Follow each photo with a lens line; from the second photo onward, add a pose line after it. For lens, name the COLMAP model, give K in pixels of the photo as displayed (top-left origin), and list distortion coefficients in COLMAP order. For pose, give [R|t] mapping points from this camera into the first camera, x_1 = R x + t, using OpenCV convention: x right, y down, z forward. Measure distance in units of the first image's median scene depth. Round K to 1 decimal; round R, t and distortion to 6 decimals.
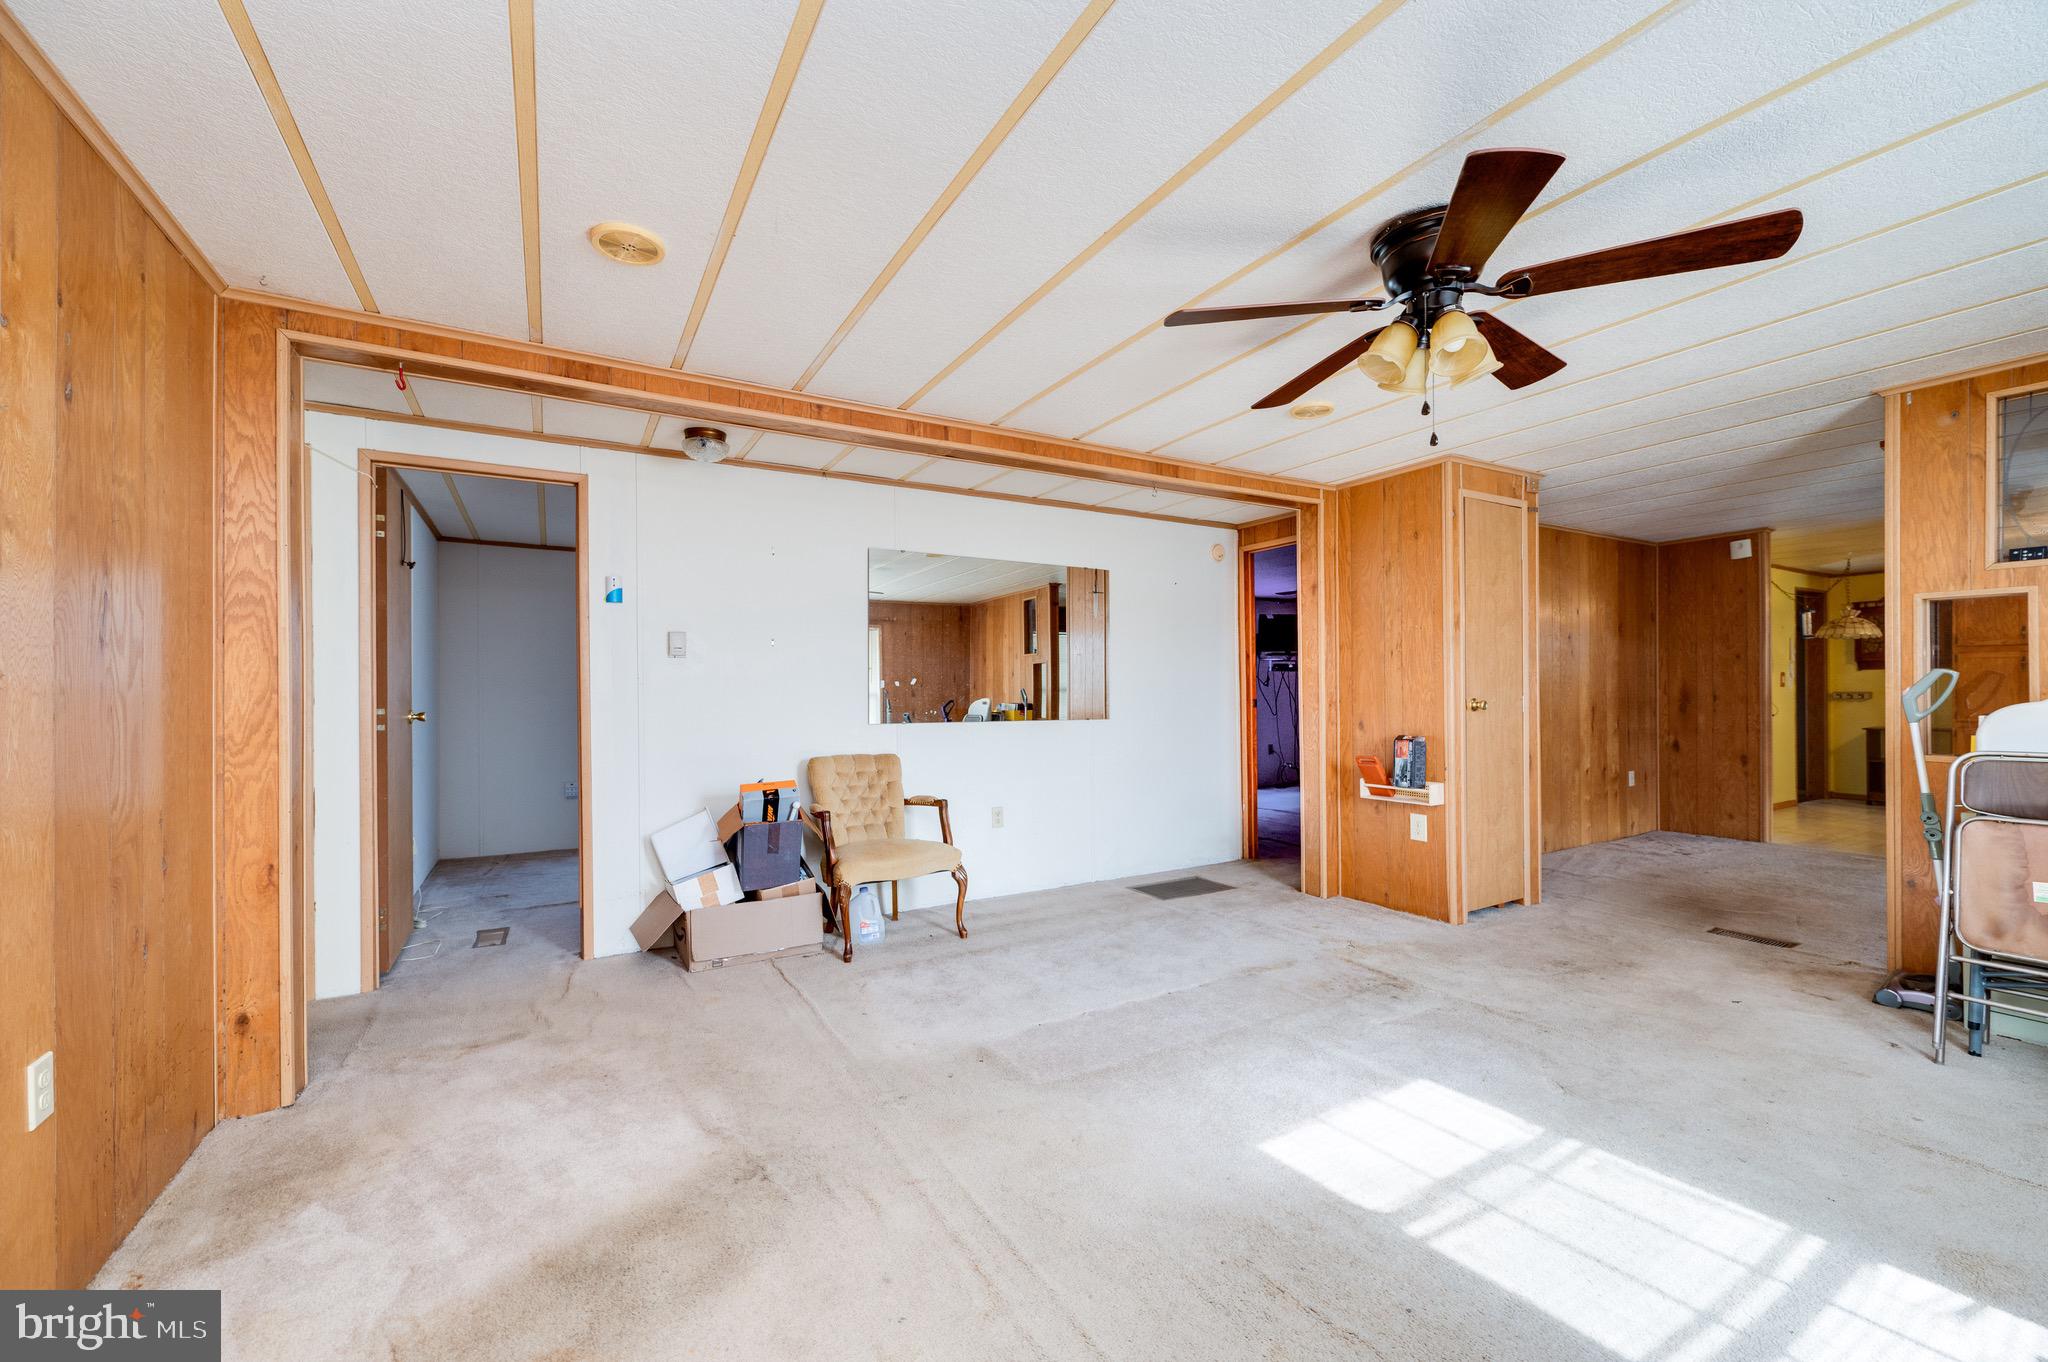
lens RADIAL K [[782.1, 0, 1042.5], [0, 782.1, 690.8], [0, 0, 1]] dist [-0.000634, 0.000469]
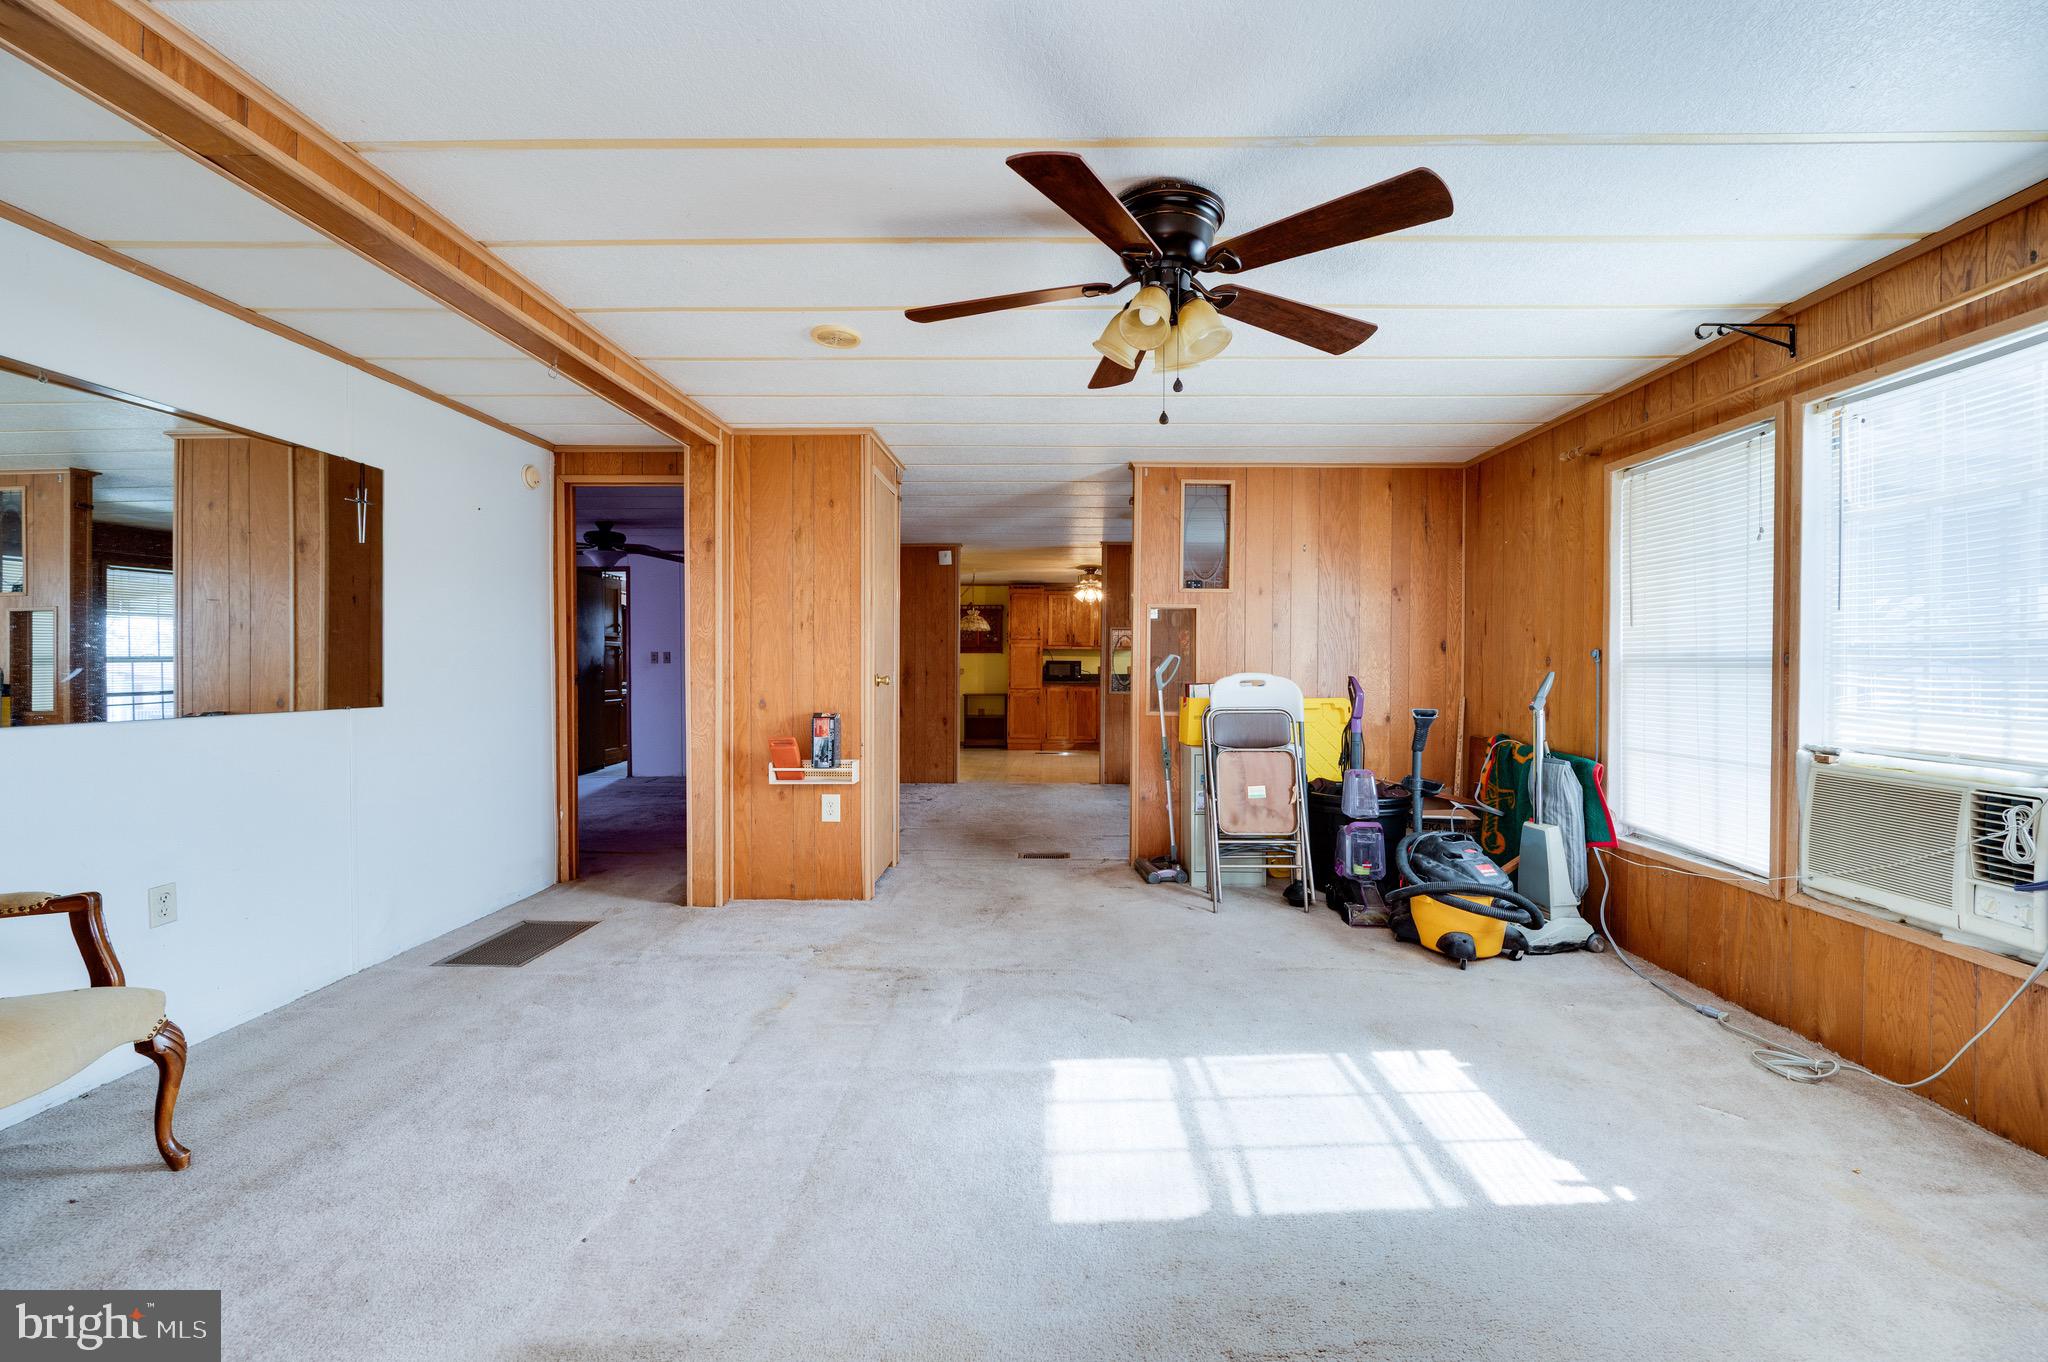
lens RADIAL K [[795.3, 0, 1023.1], [0, 795.3, 670.1], [0, 0, 1]] dist [-0.002969, -0.000189]
pose [[0.545733, 0.003509, 0.837952, -0.226061], [-0.008344, 0.999964, 0.001246, 0.002265], [-0.837918, -0.007672, 0.545743, 0.294366]]
